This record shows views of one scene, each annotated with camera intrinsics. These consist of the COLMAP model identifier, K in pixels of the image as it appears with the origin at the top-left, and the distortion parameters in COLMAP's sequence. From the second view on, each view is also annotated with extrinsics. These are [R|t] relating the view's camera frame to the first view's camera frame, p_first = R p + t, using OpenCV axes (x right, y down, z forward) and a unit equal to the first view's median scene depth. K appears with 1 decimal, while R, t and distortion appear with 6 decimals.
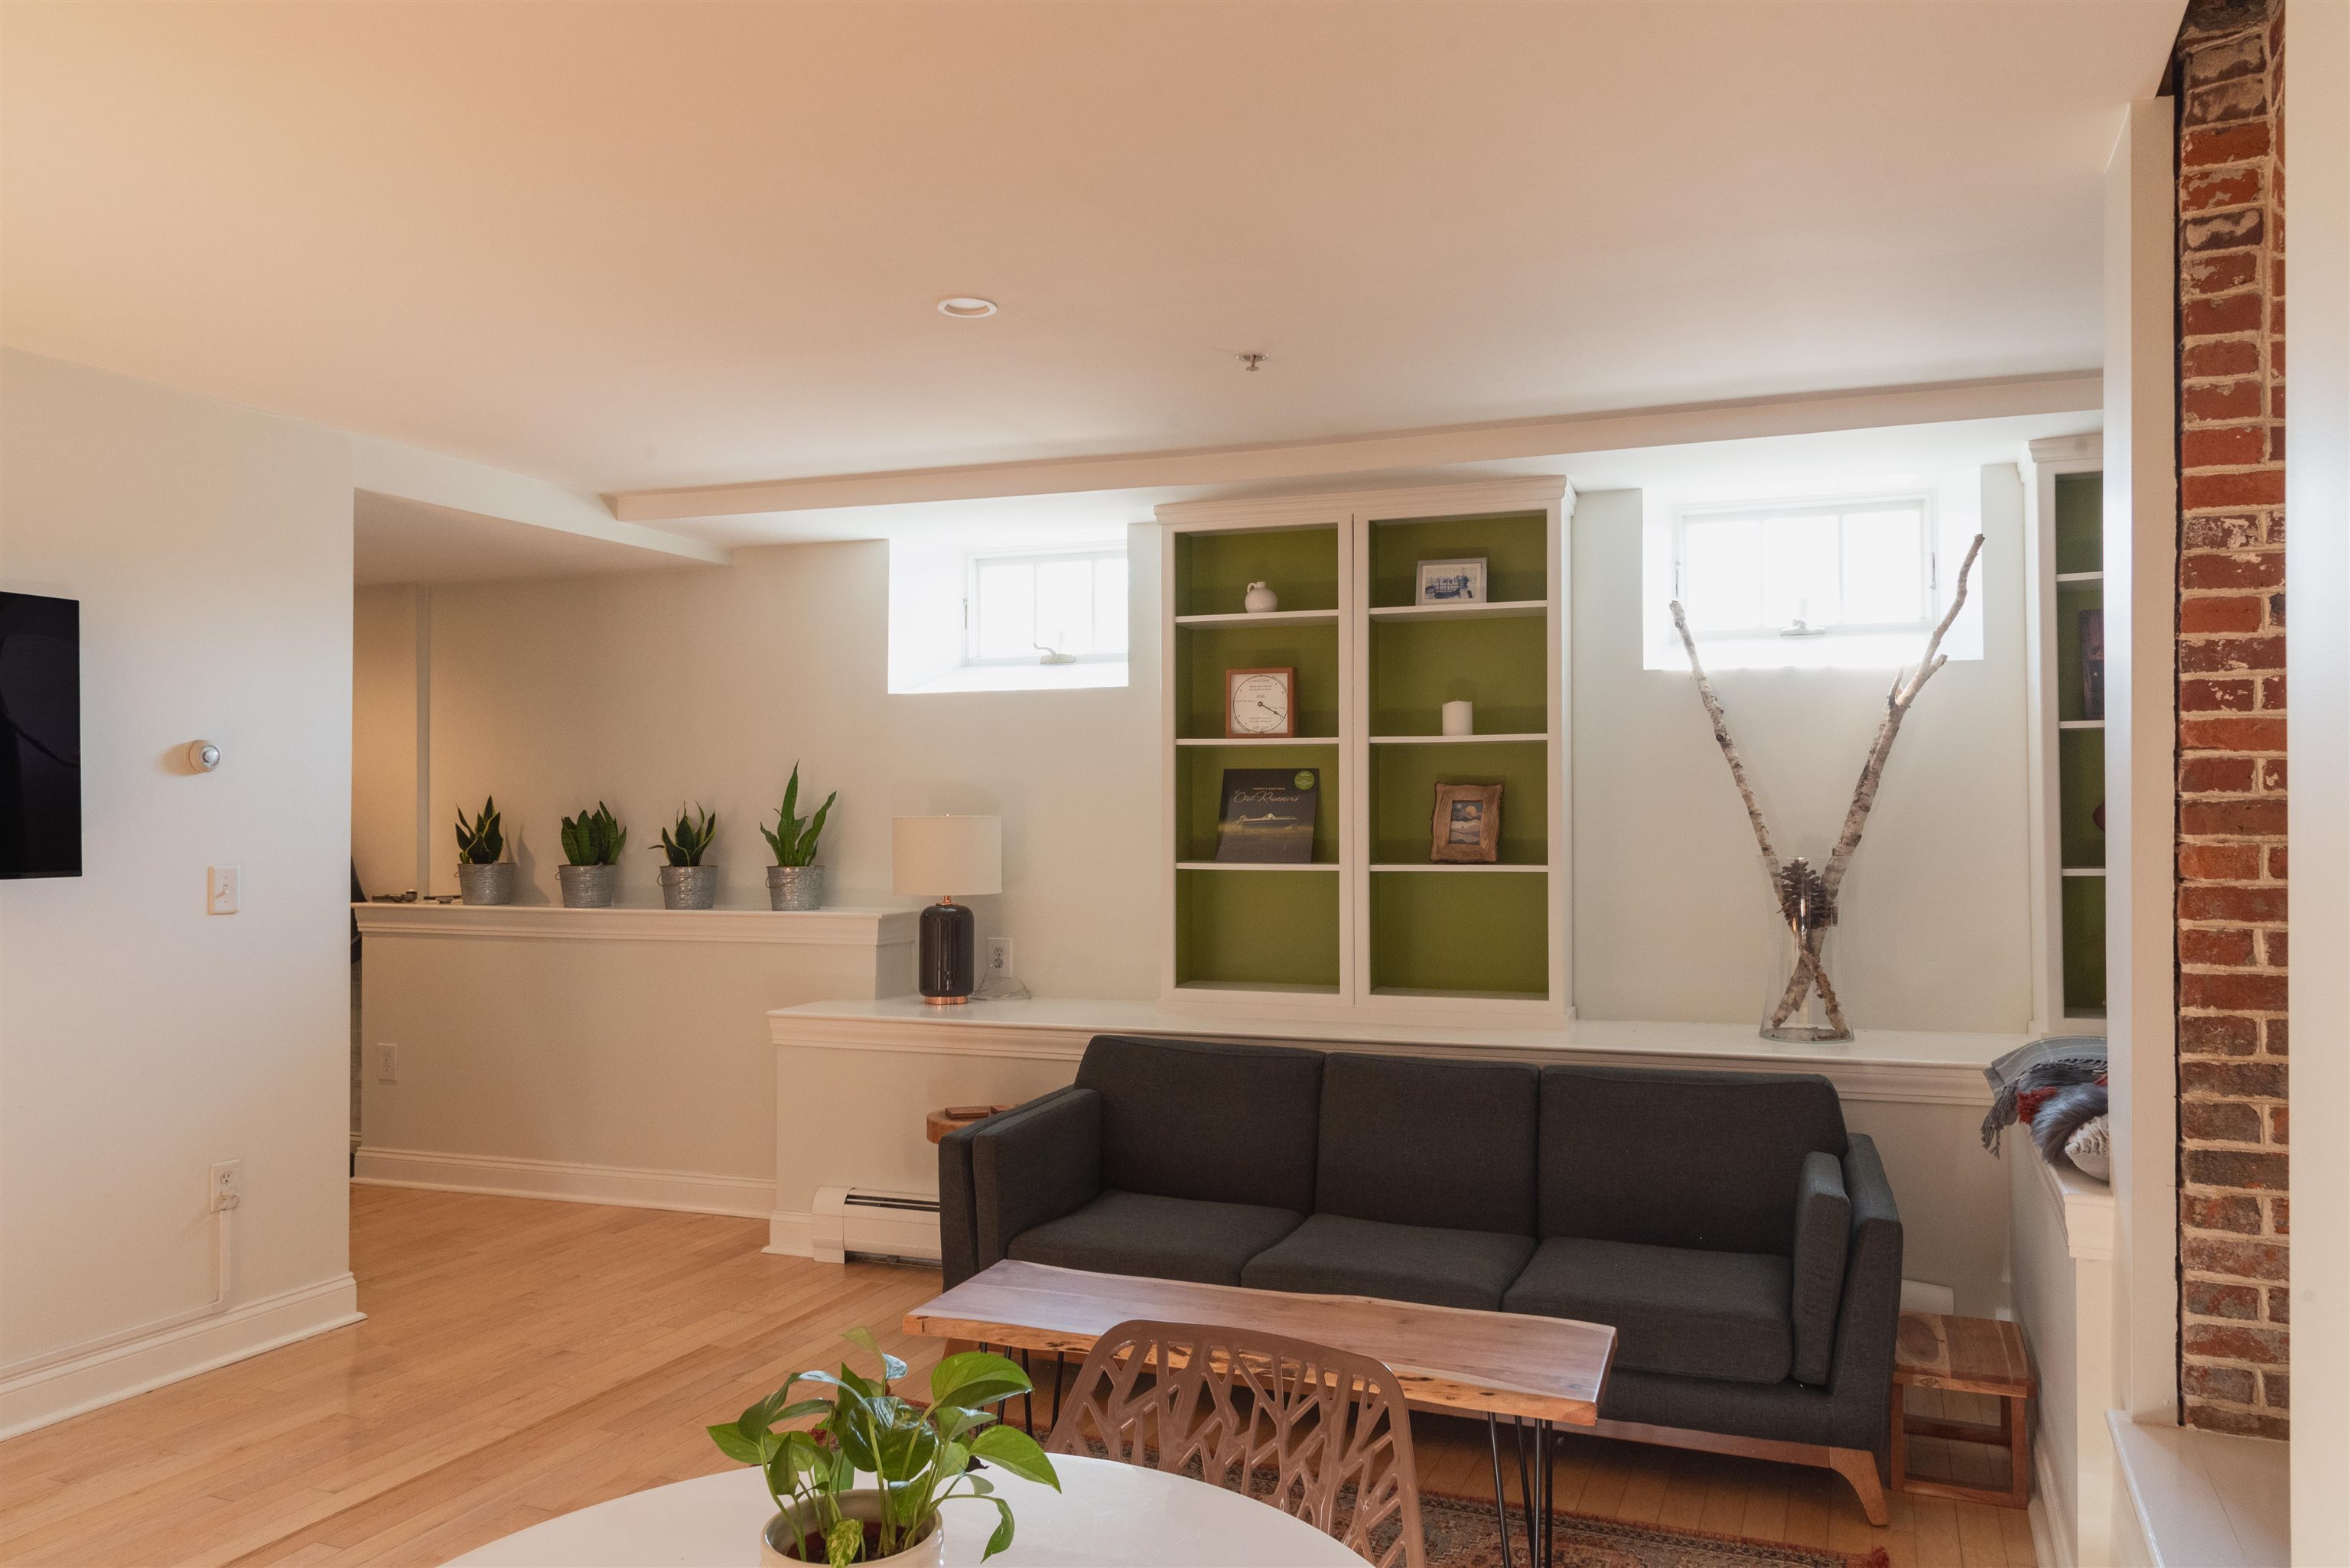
lens RADIAL K [[1609.2, 0, 1196.8], [0, 1609.2, 801.2], [0, 0, 1]] dist [0.014988, -0.023116]
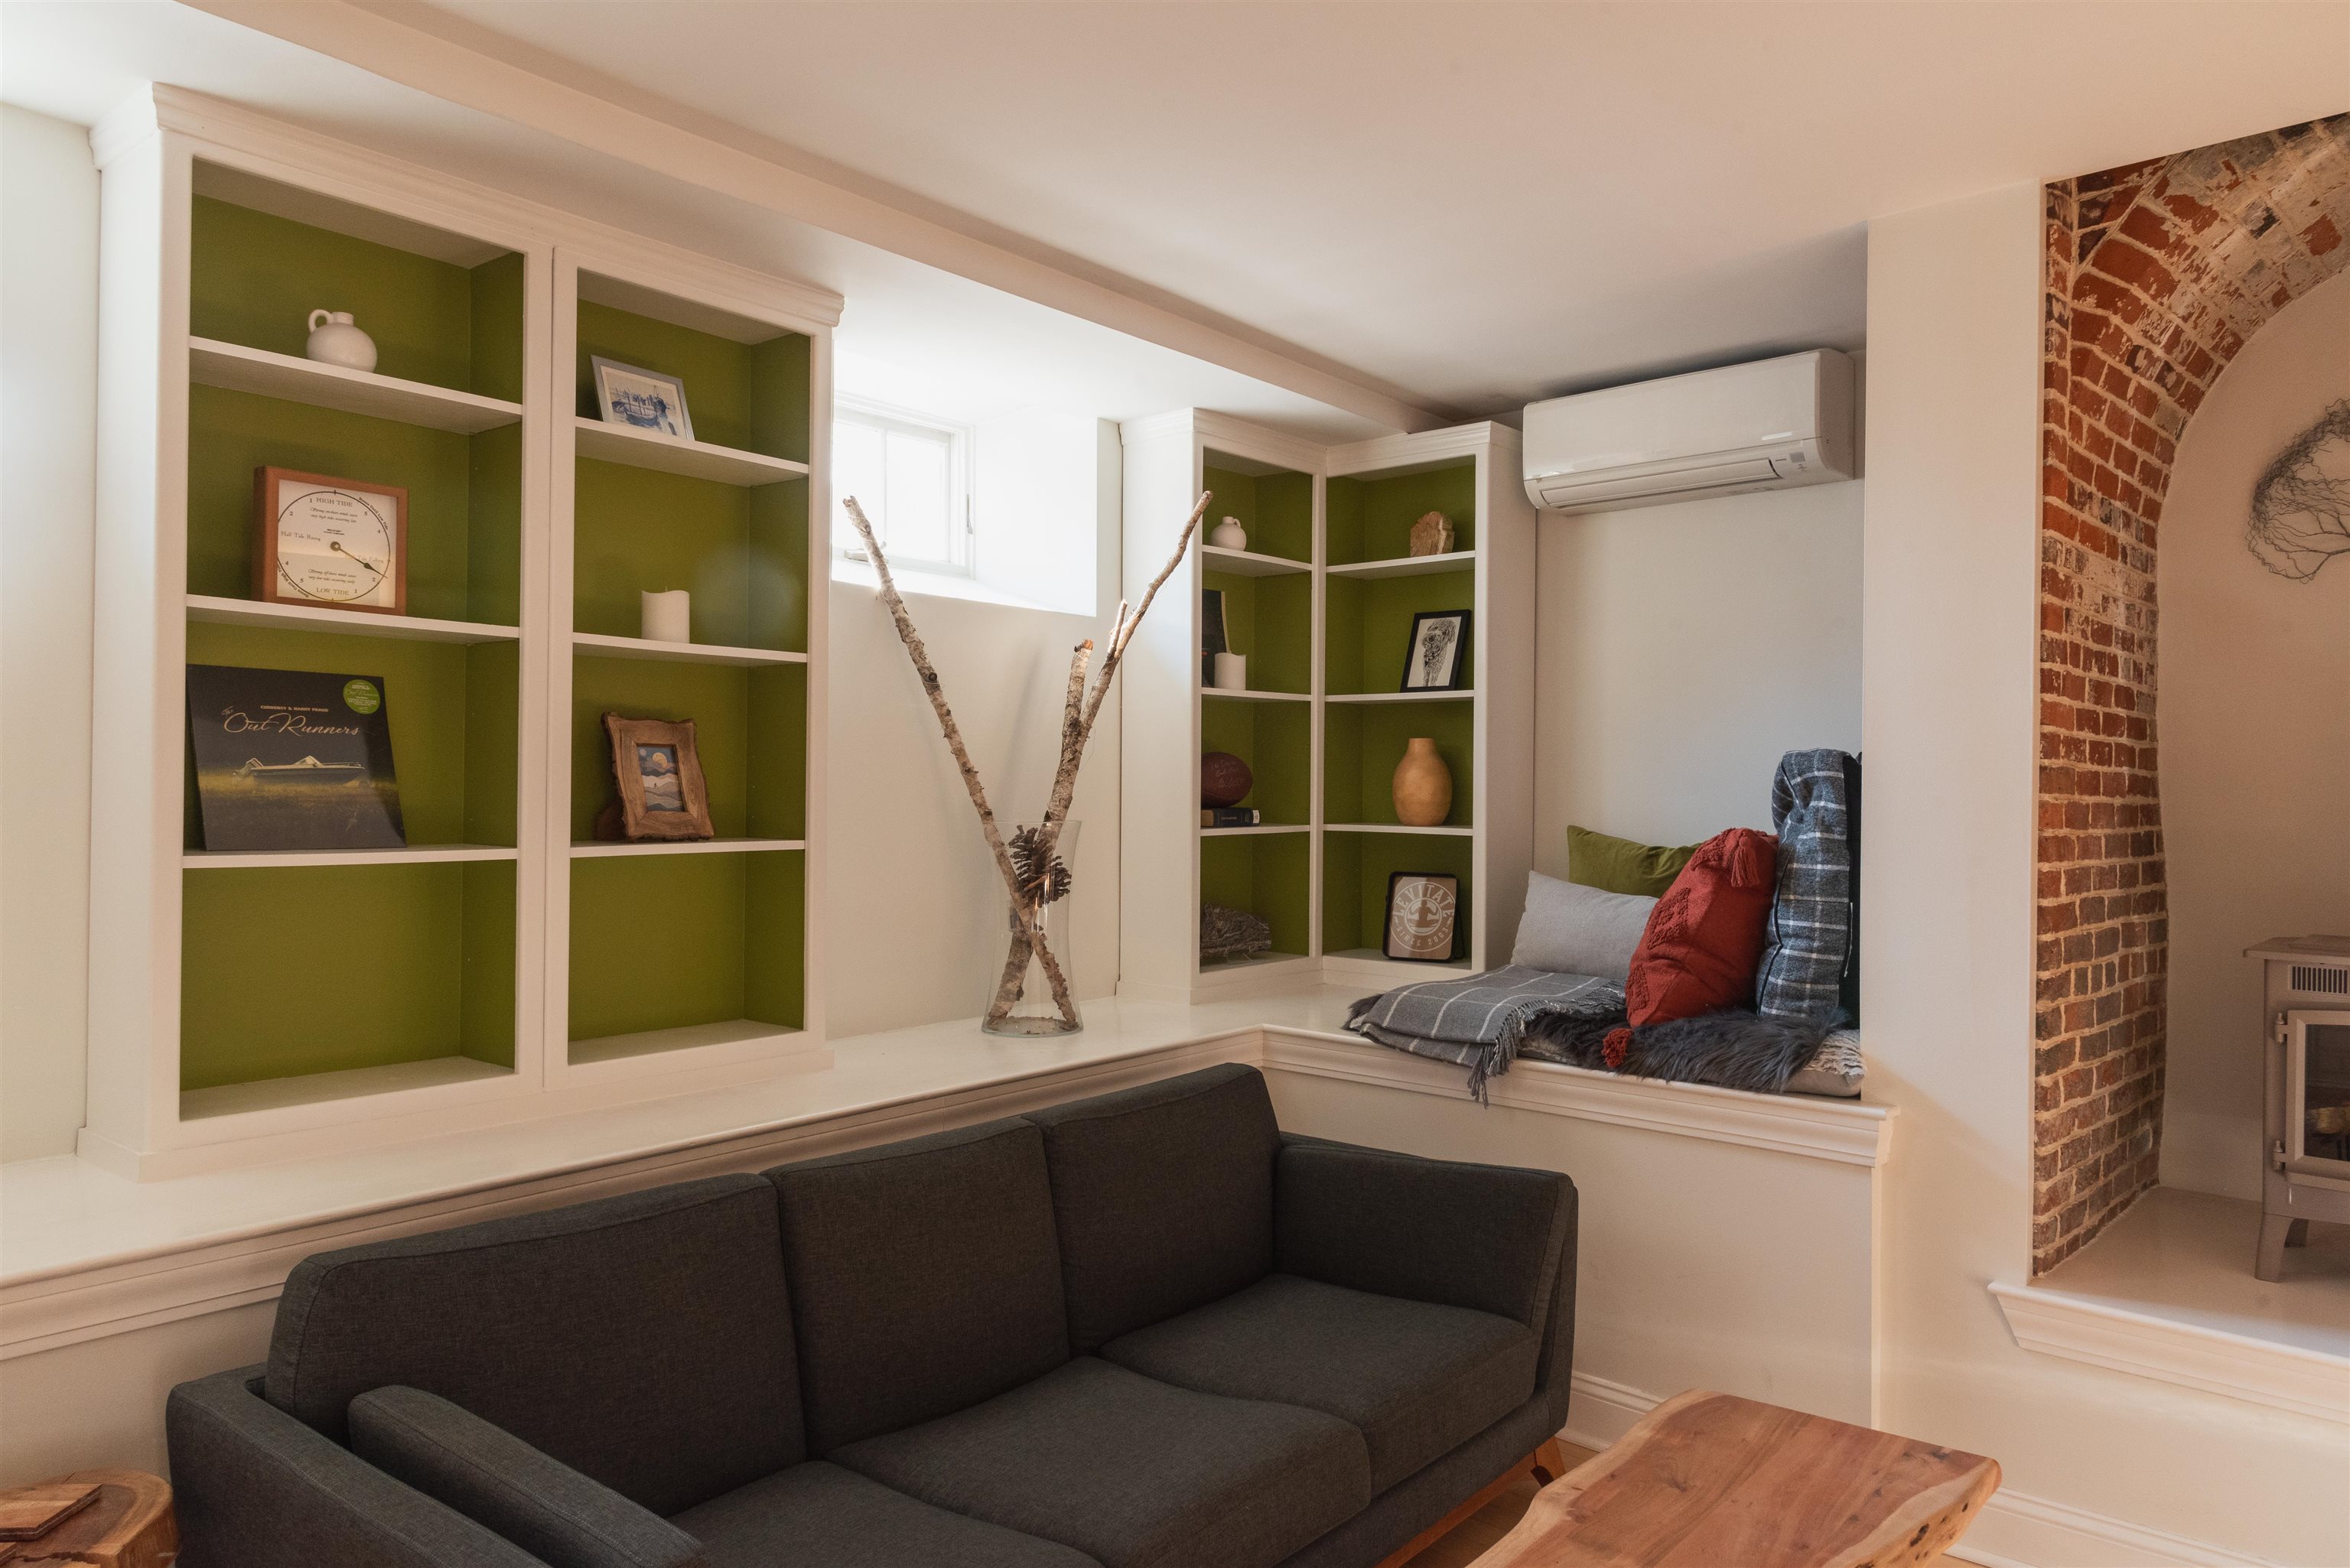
lens RADIAL K [[1554.2, 0, 1176.9], [0, 1554.2, 787.7], [0, 0, 1]] dist [-0.000048, -0.001842]
pose [[0.341645, 0.005967, 0.939810, -0.351223], [-0.017873, 0.999840, 0.000149, 0.013452], [-0.939659, -0.016848, 0.341697, 0.588409]]
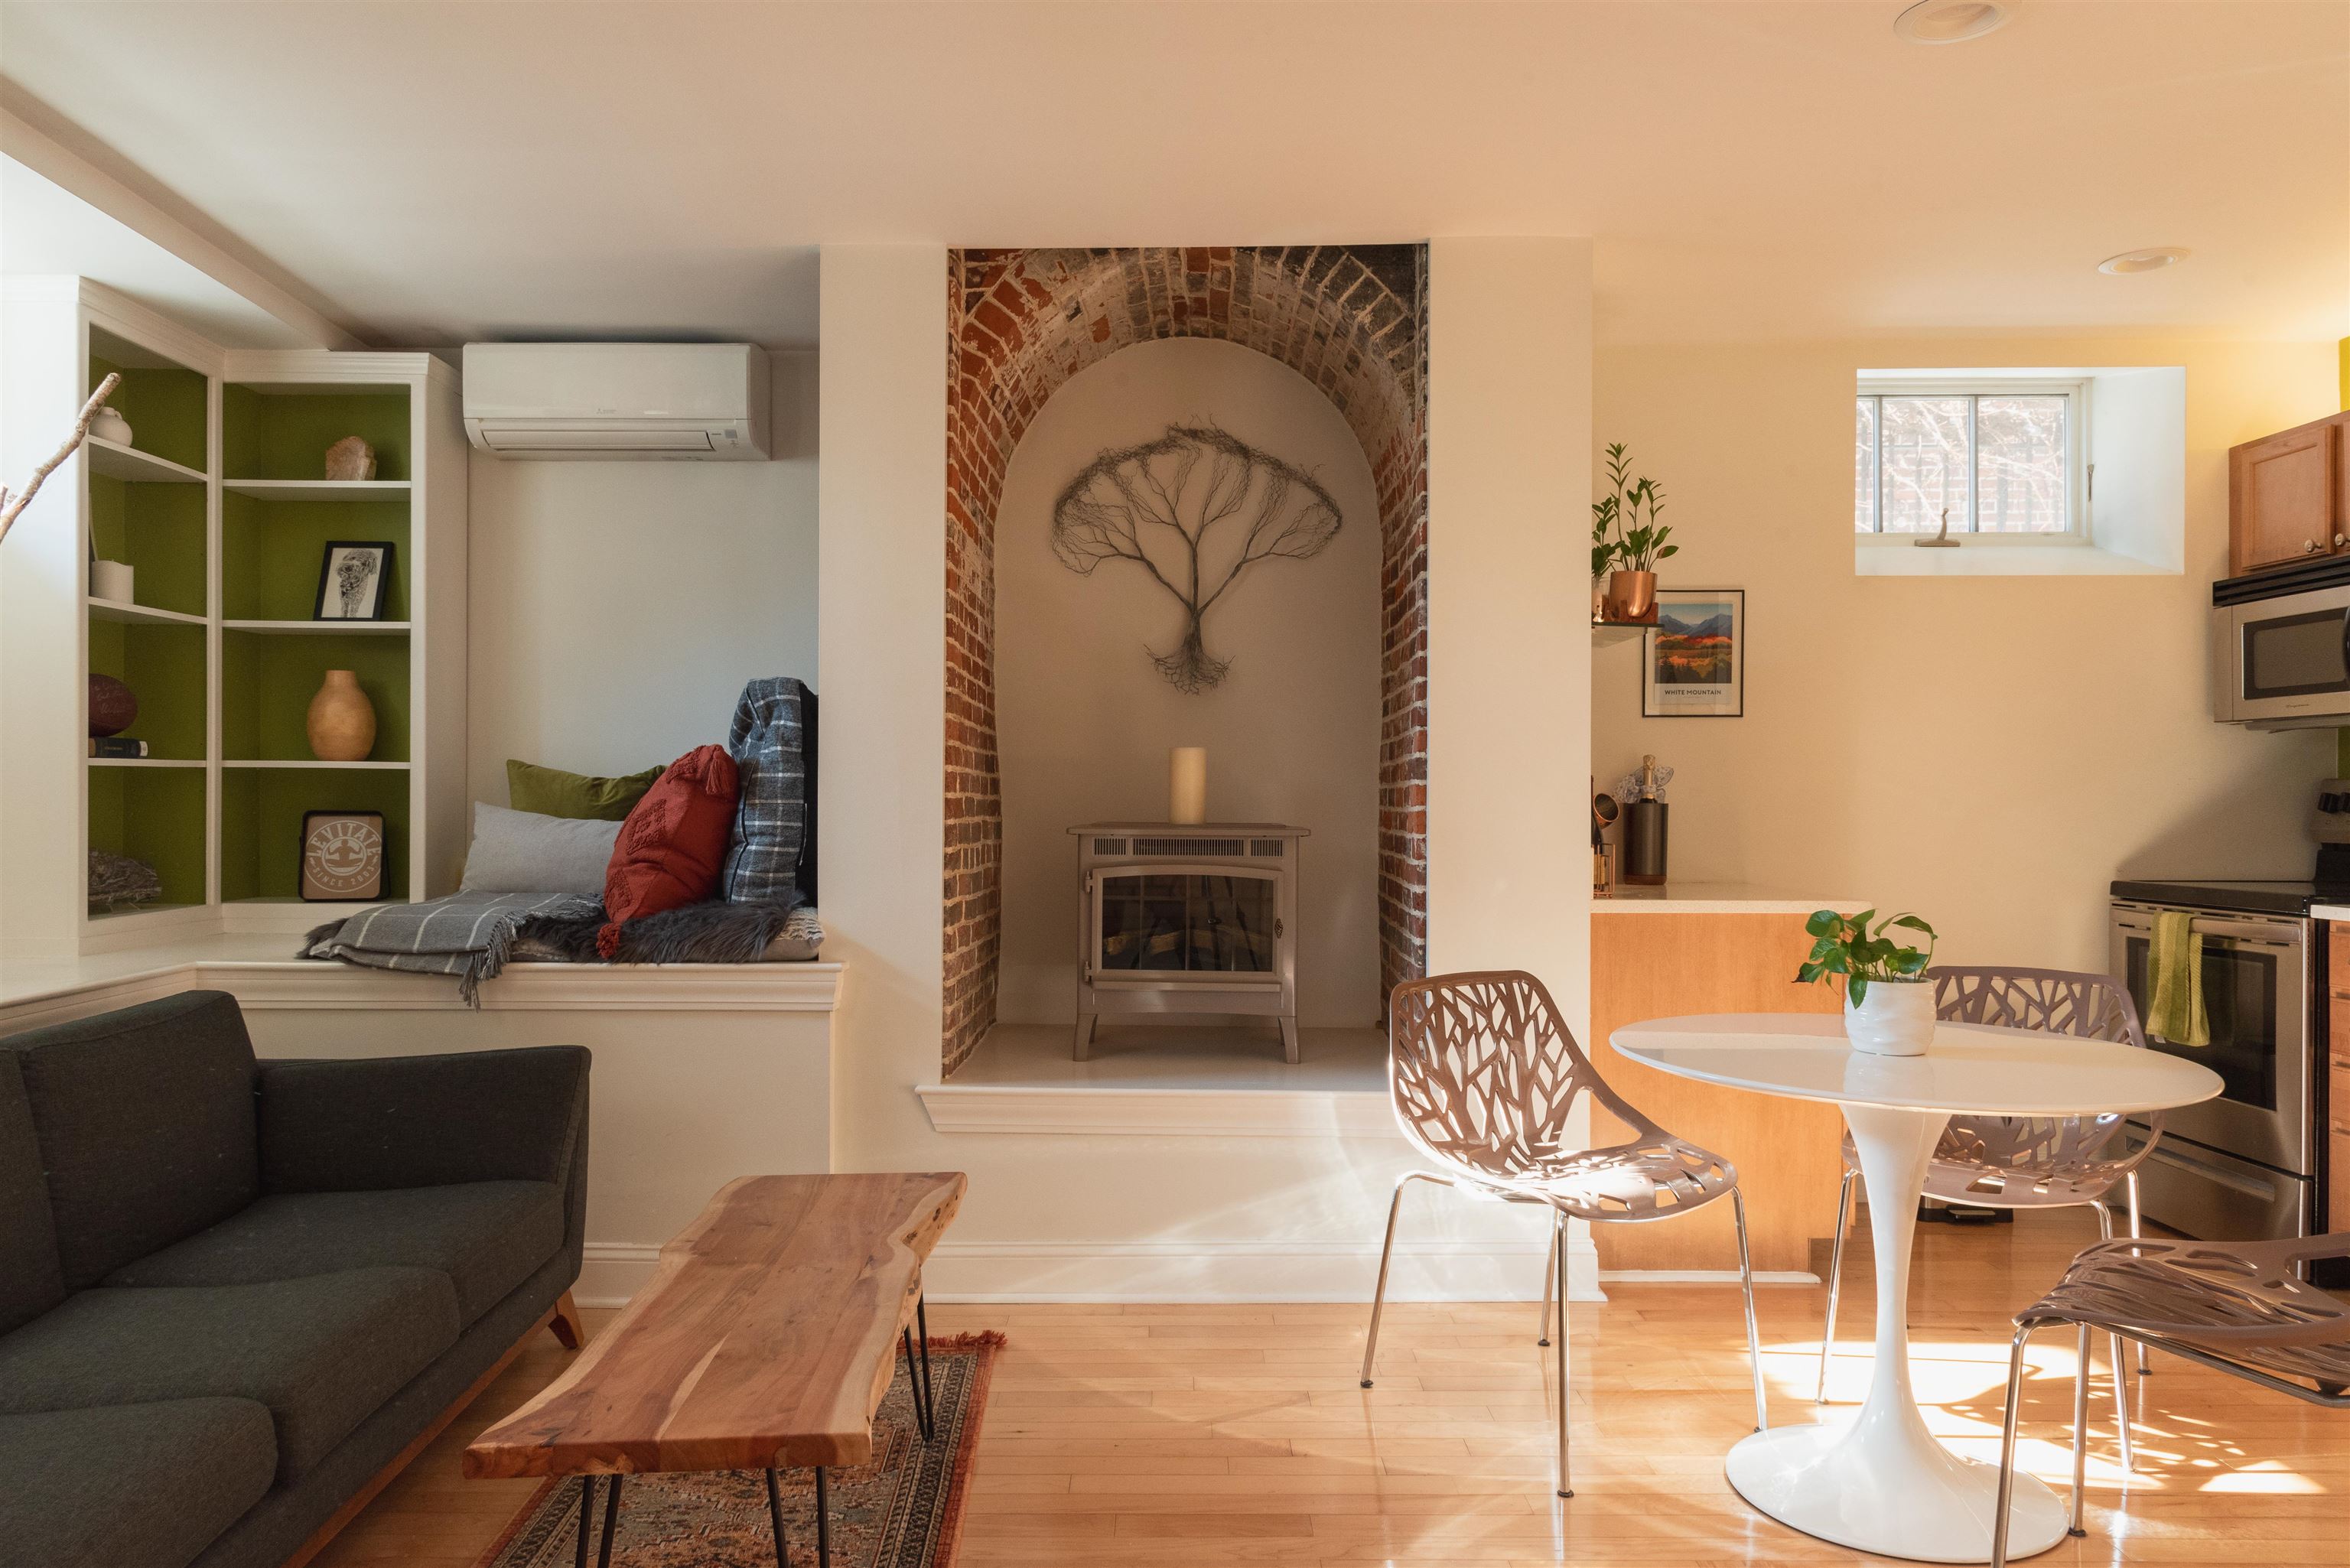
lens RADIAL K [[1586.6, 0, 1160.4], [0, 1586.6, 814.1], [0, 0, 1]] dist [0.014013, -0.002921]
pose [[-0.379961, -0.009127, 0.924958, -0.458530], [-0.012337, 0.999912, 0.004799, 0.054187], [-0.924920, -0.009587, -0.380040, 0.681528]]
